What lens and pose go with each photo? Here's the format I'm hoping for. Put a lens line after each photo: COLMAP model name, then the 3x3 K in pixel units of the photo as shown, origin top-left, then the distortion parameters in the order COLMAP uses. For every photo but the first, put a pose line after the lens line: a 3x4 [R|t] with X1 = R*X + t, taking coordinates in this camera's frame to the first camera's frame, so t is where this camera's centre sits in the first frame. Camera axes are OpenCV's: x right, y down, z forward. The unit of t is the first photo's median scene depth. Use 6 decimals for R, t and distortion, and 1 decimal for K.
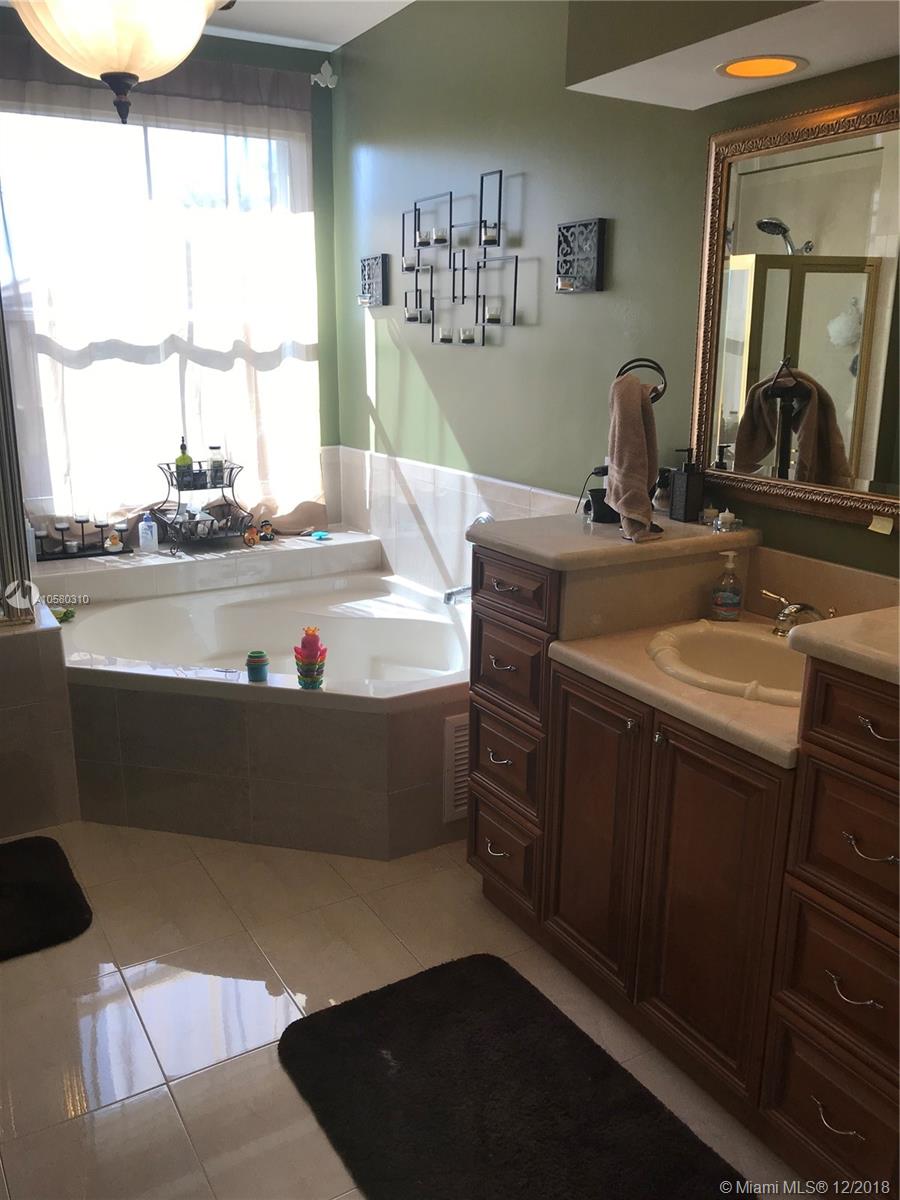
lens RADIAL K [[981.8, 0, 447.6], [0, 981.8, 601.3], [0, 0, 1]] dist [0.054754, -0.061008]
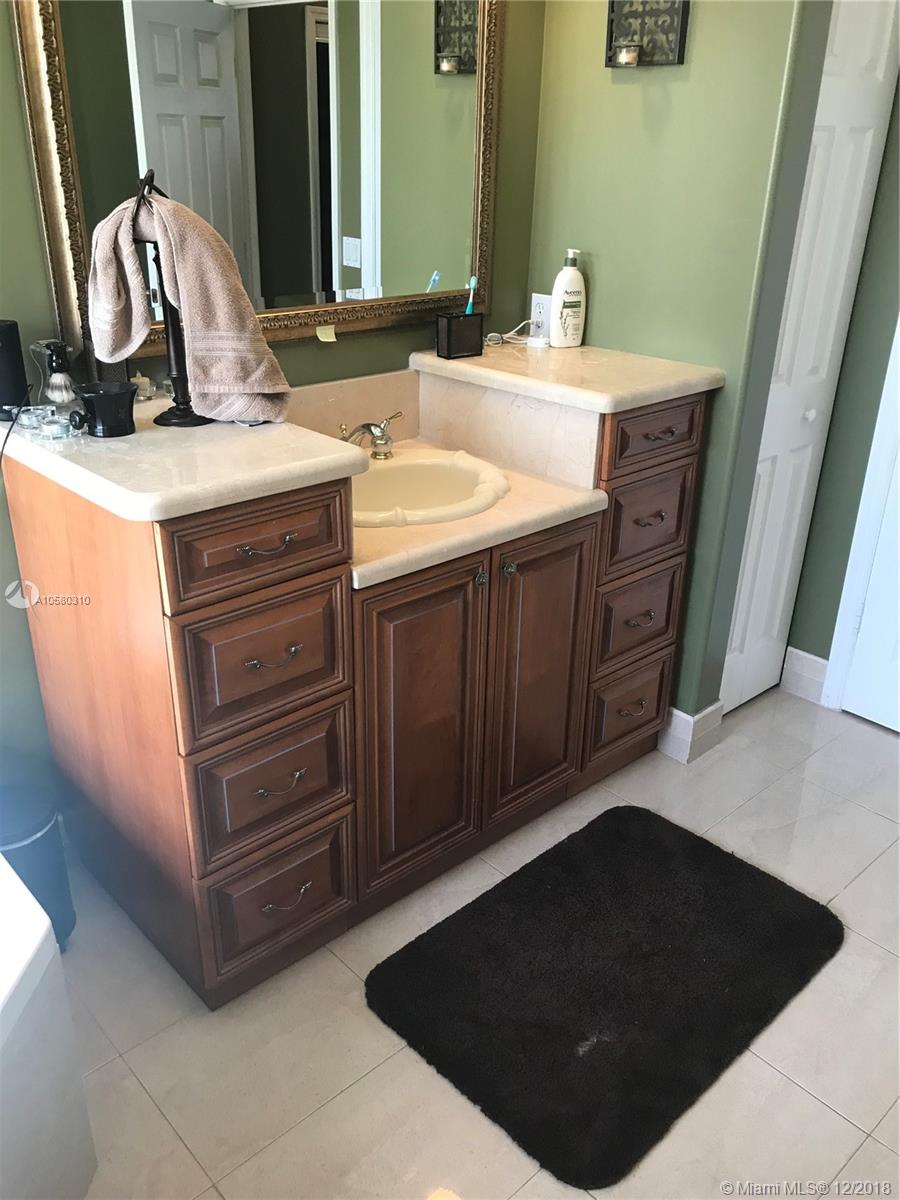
lens RADIAL K [[981.8, 0, 446.5], [0, 981.8, 595.7], [0, 0, 1]] dist [0.054754, -0.061008]
pose [[-0.199891, -0.416285, 0.886990, -0.565538], [0.239154, 0.857151, 0.456176, -0.259711], [-0.950184, 0.303313, -0.071781, 0.953168]]
